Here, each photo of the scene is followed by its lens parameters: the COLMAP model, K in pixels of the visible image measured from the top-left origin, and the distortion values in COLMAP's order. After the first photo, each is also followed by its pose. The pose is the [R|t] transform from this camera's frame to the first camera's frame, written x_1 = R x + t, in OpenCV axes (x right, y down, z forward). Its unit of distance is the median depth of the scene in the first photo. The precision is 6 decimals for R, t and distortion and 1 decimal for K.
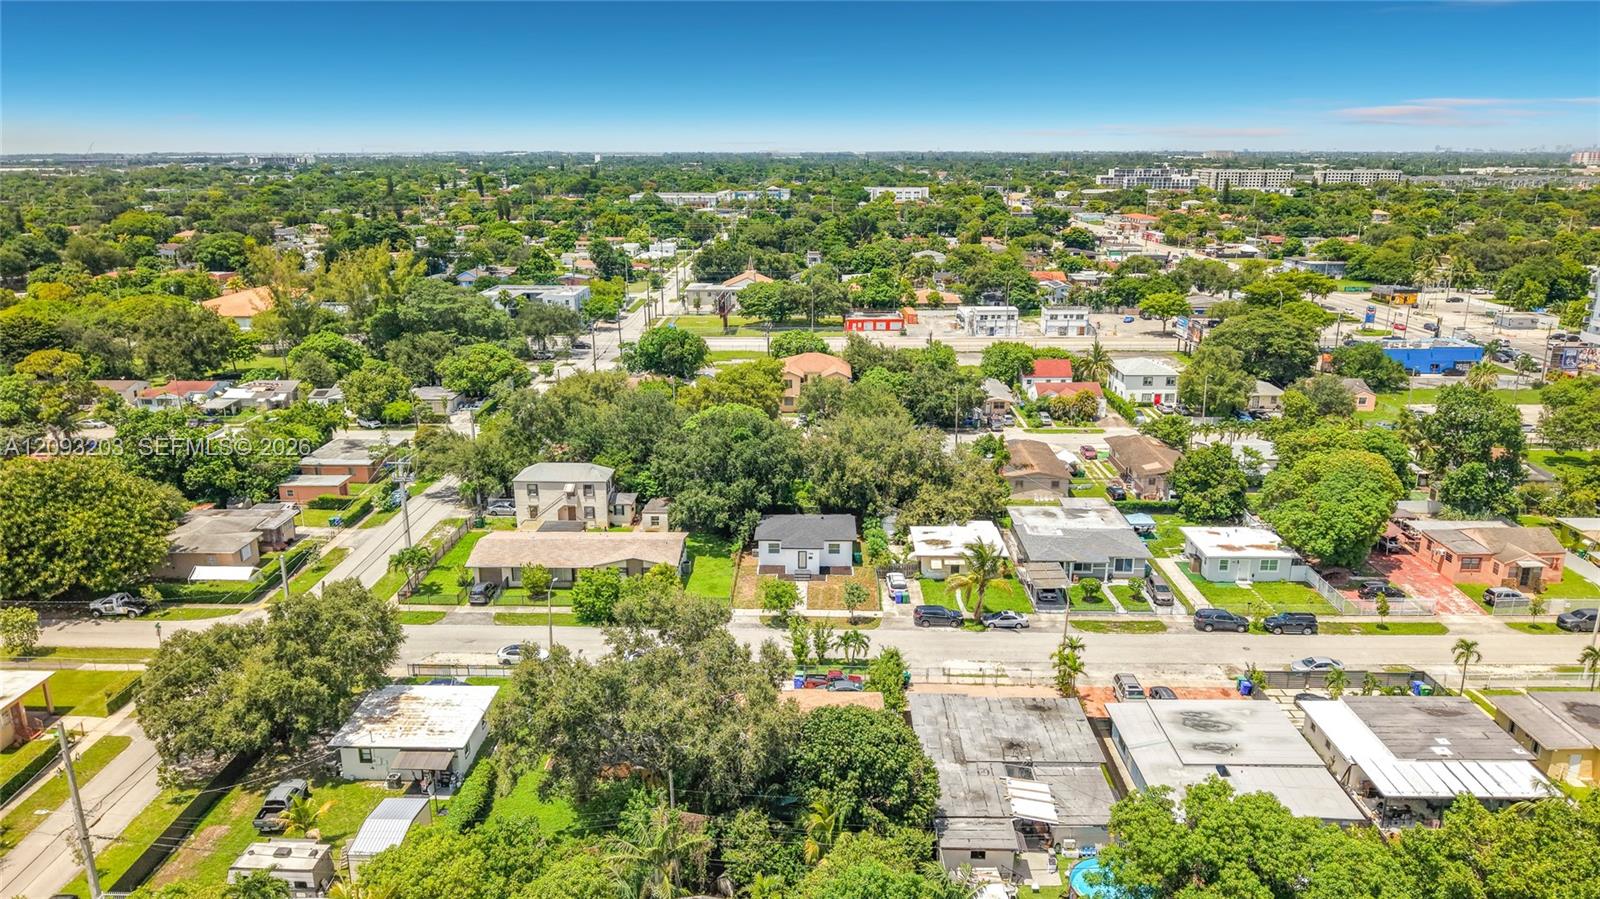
lens RADIAL K [[1095.0, 0, 793.5], [0, 1095.0, 446.8], [0, 0, 1]] dist [0.055663, -0.137951]
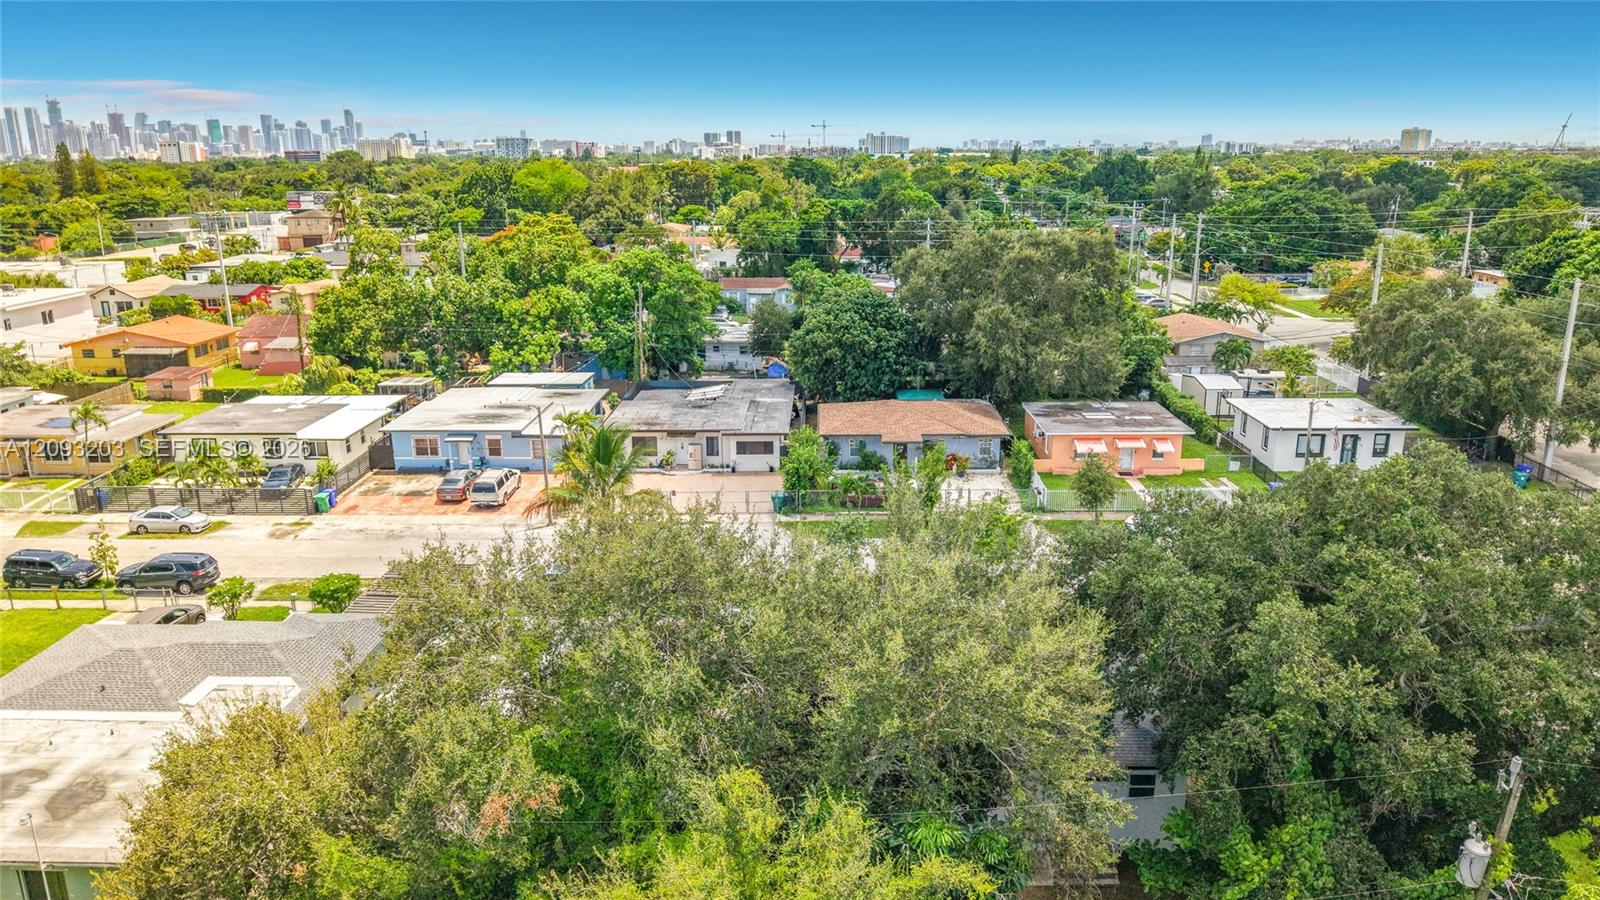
lens RADIAL K [[1115.0, 0, 800.0], [0, 1115.0, 450.0], [0, 0, 1]] dist [-0.001900, -0.025879]
pose [[-0.999941, 0.010239, 0.003606, 0.063279], [0.010681, 0.868700, 0.495224, -0.133230], [0.001938, 0.495233, -0.868758, 1.207198]]
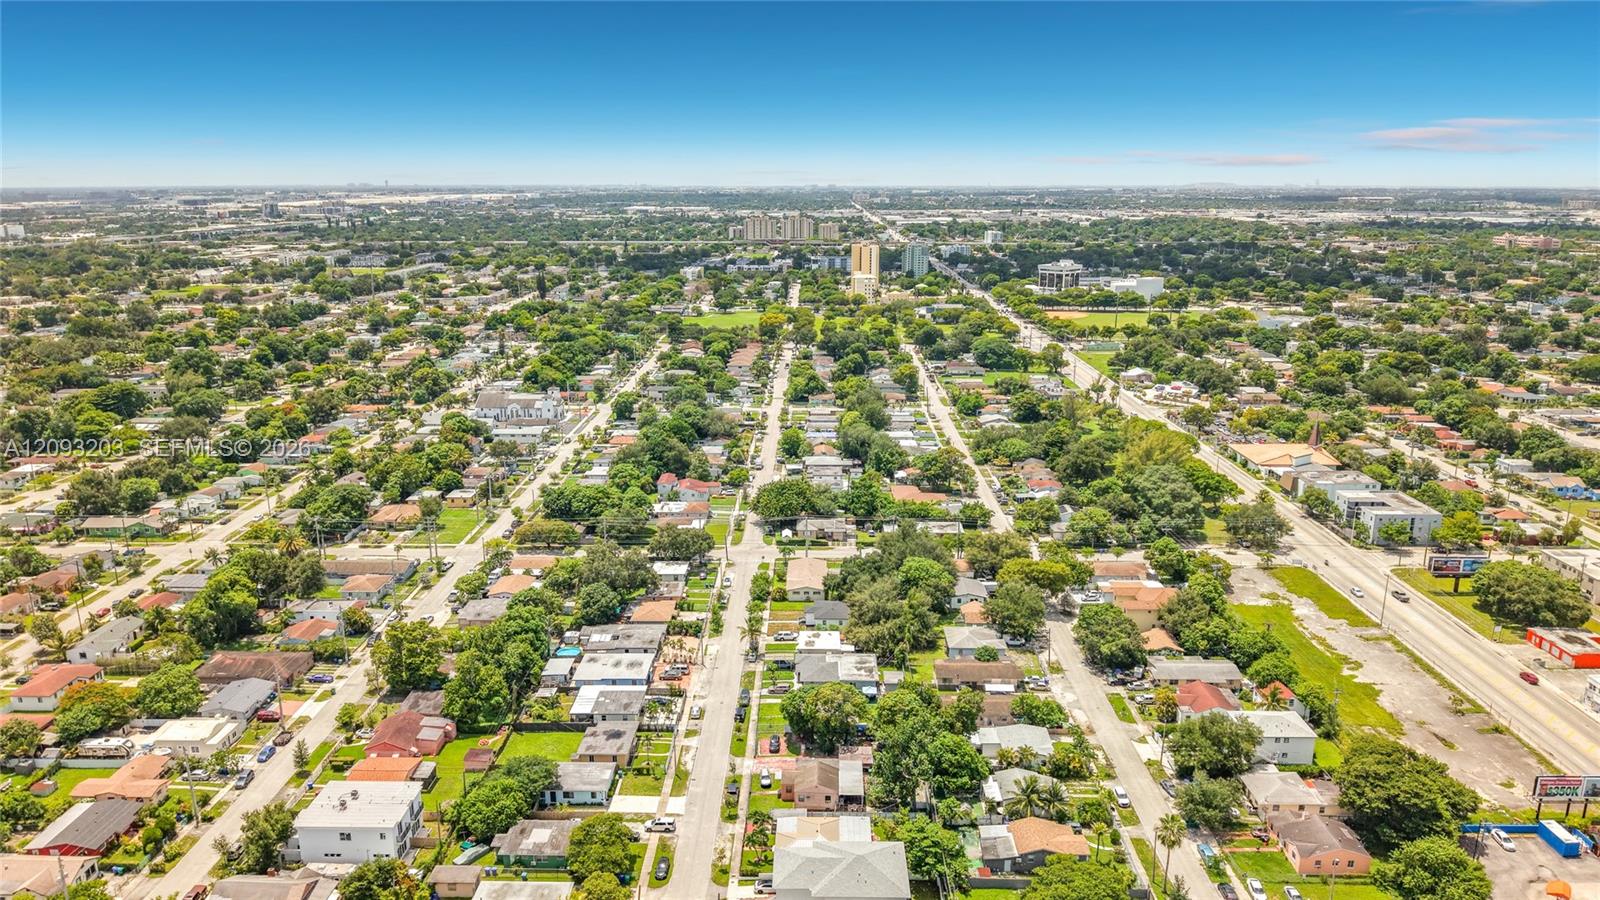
lens RADIAL K [[1163.7, 0, 800.0], [0, 1163.7, 450.0], [0, 0, 1]] dist [0.100980, -0.175623]
pose [[0.007105, 0.250479, -0.968096, 2.058646], [-0.260855, 0.935065, 0.240018, -0.719863], [0.965352, 0.250827, 0.071982, 0.684836]]
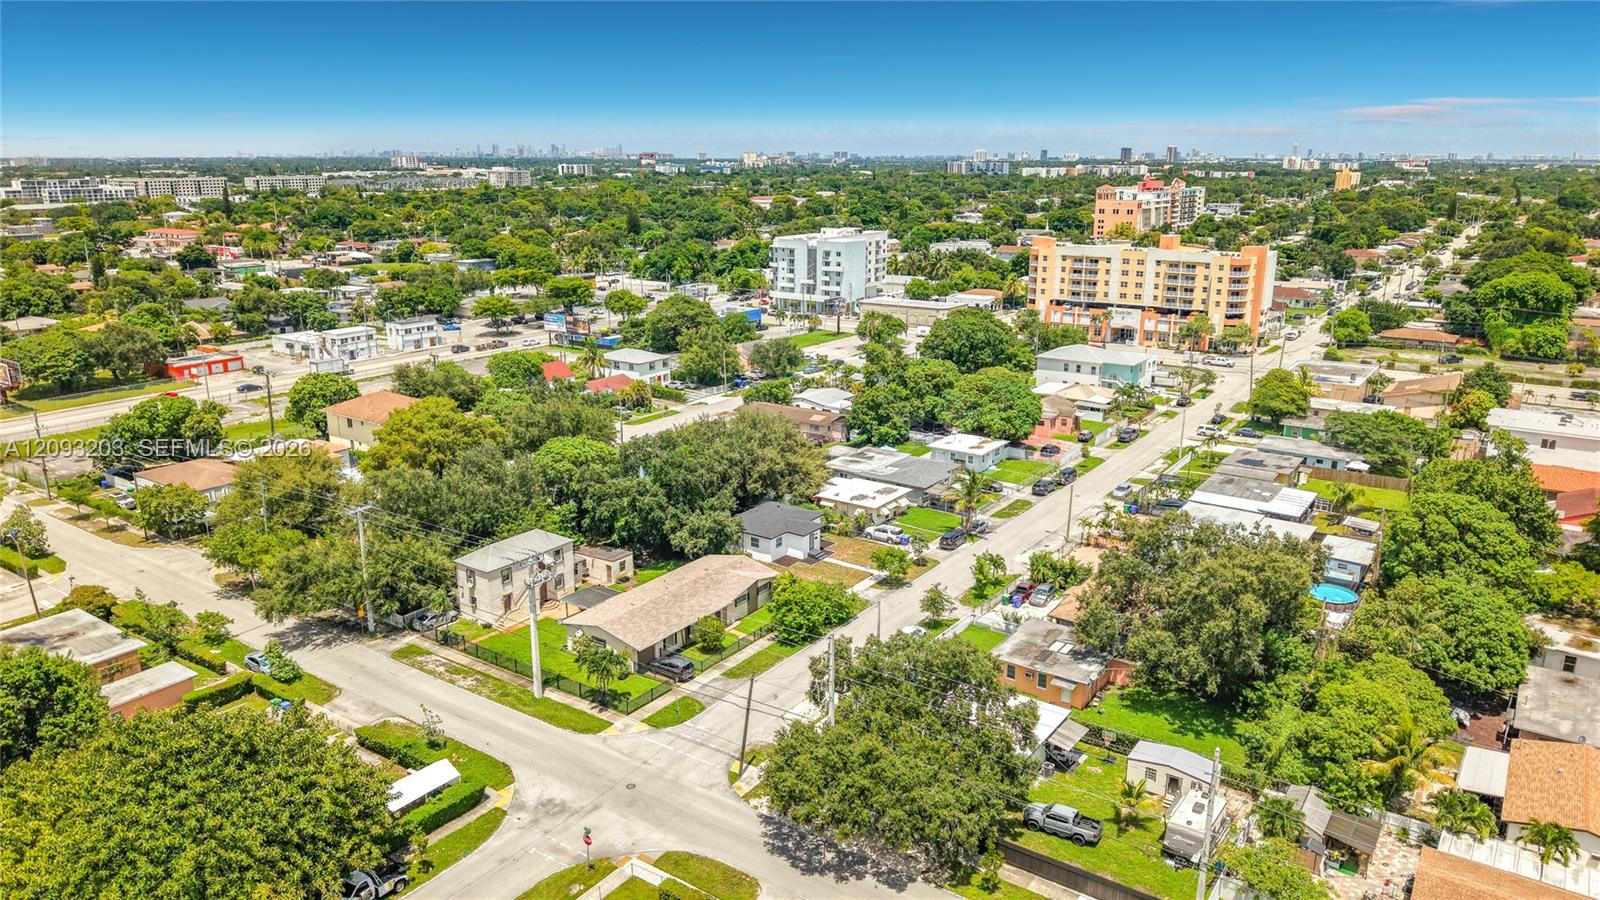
lens RADIAL K [[1088.2, 0, 803.2], [0, 1088.2, 455.3], [0, 0, 1]] dist [0.044833, -0.070839]
pose [[0.551070, -0.218311, 0.805396, -0.795741], [0.215302, 0.969689, 0.115530, -0.100530], [-0.806205, 0.109738, 0.581370, 0.340037]]
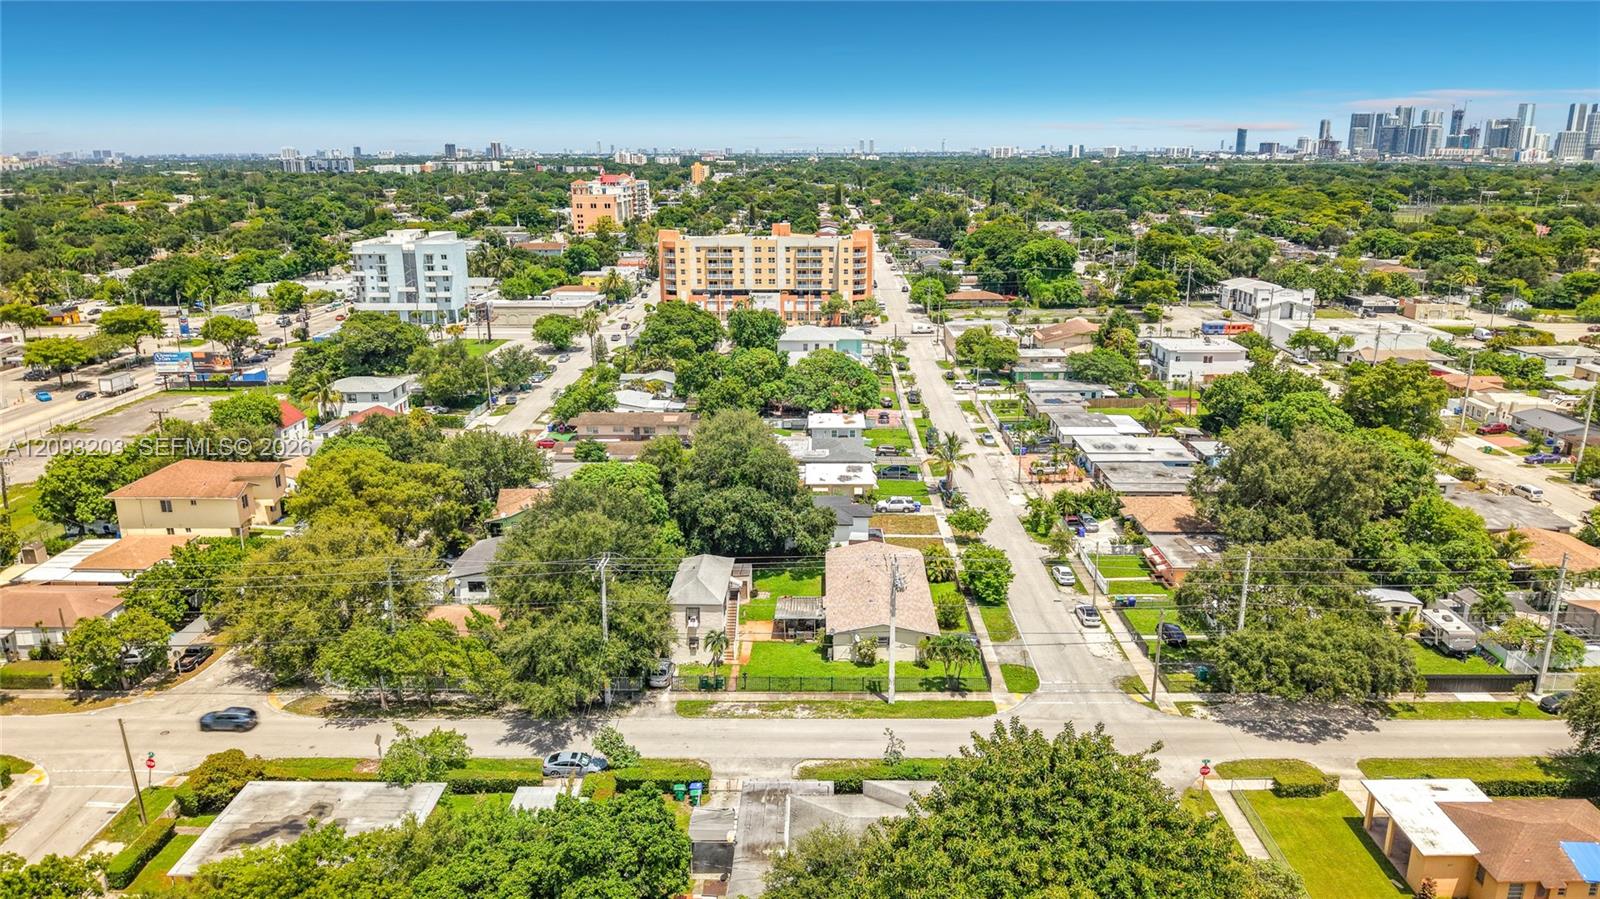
lens RADIAL K [[1084.7, 0, 806.9], [0, 1084.7, 452.9], [0, 0, 1]] dist [0.141453, -0.350102]
pose [[-0.012882, -0.263252, 0.964641, -0.986950], [0.264019, 0.929589, 0.257212, -0.251269], [-0.964431, 0.257997, 0.057529, 0.911390]]
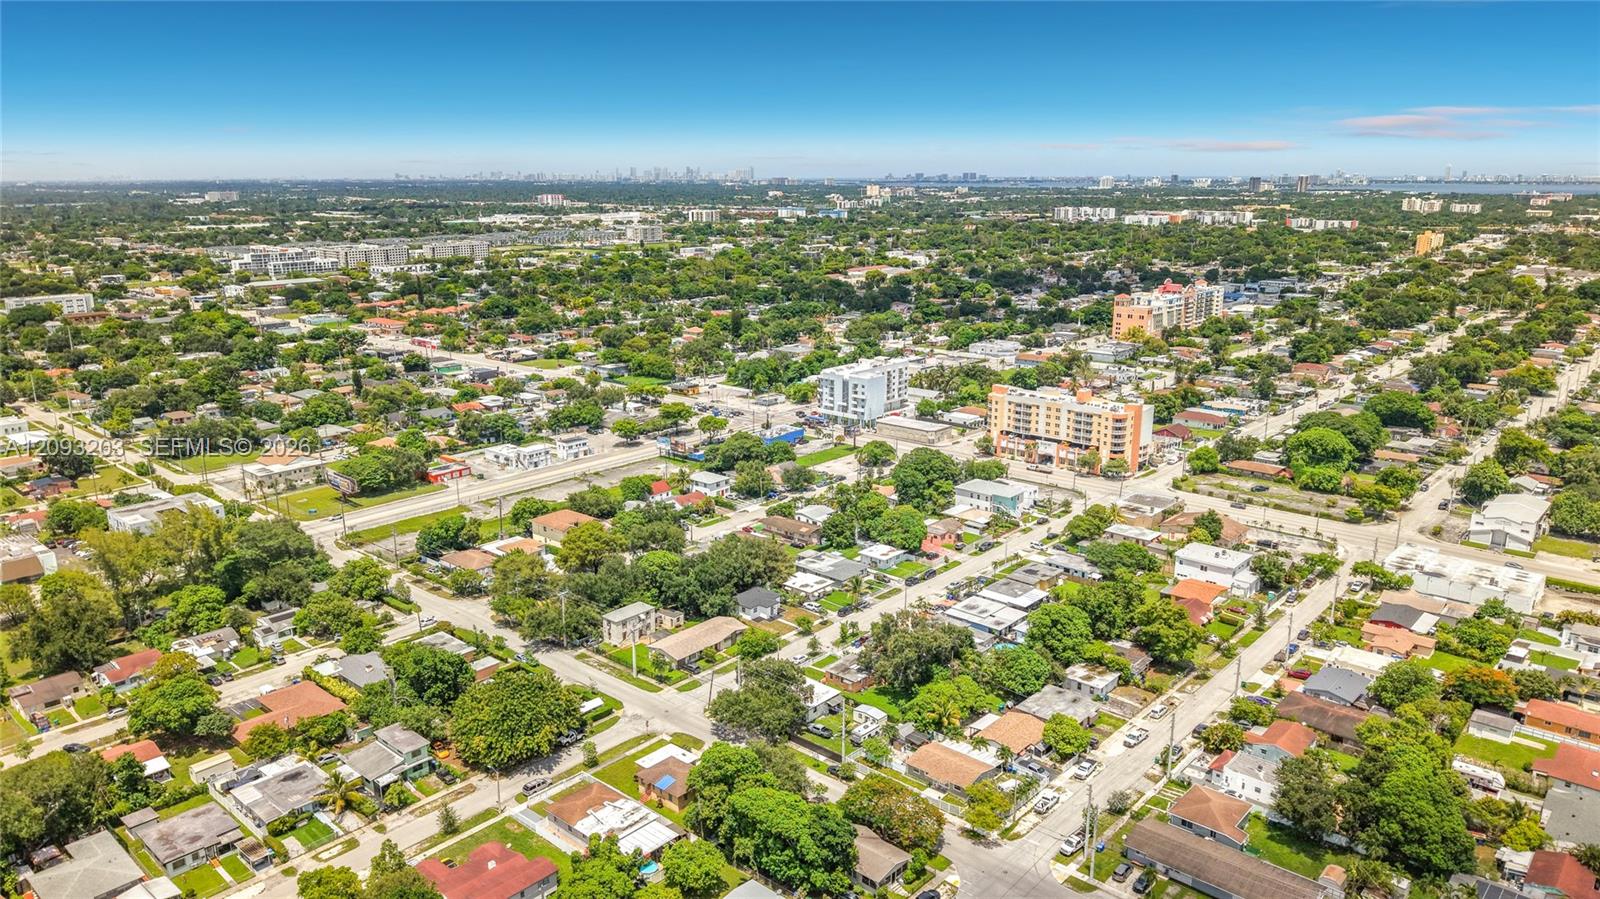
lens RADIAL K [[1084.7, 0, 806.9], [0, 1084.7, 452.9], [0, 0, 1]] dist [0.141453, -0.350102]
pose [[0.641010, -0.188667, 0.743983, -1.422755], [0.198808, 0.977050, 0.076479, -0.337531], [-0.741338, 0.098886, 0.663807, -0.508952]]
